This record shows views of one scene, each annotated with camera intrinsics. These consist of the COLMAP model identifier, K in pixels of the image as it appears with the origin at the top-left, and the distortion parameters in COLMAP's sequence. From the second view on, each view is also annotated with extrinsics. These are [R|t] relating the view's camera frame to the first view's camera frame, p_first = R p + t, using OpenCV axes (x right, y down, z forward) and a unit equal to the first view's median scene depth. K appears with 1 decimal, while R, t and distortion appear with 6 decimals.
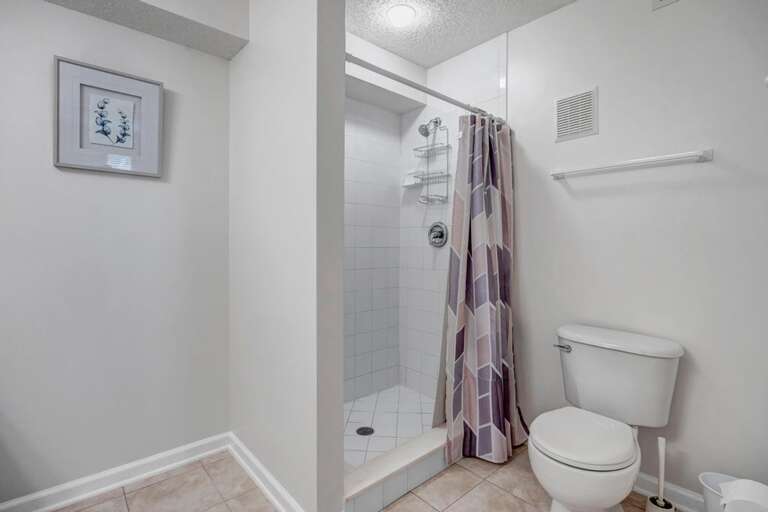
lens RADIAL K [[371.7, 0, 385.2], [0, 371.7, 252.7], [0, 0, 1]] dist [0.000903, -0.001898]
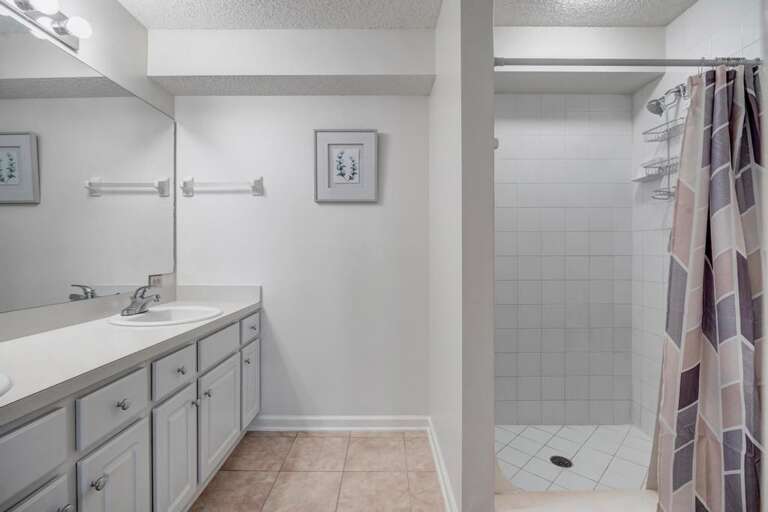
lens RADIAL K [[356.2, 0, 384.0], [0, 356.2, 254.4], [0, 0, 1]] dist [-0.004259, -0.000173]
pose [[0.749106, -0.002367, -0.662446, 0.216401], [-0.008548, 0.999876, -0.013239, -0.002541], [0.662395, 0.015580, 0.748992, 0.080227]]
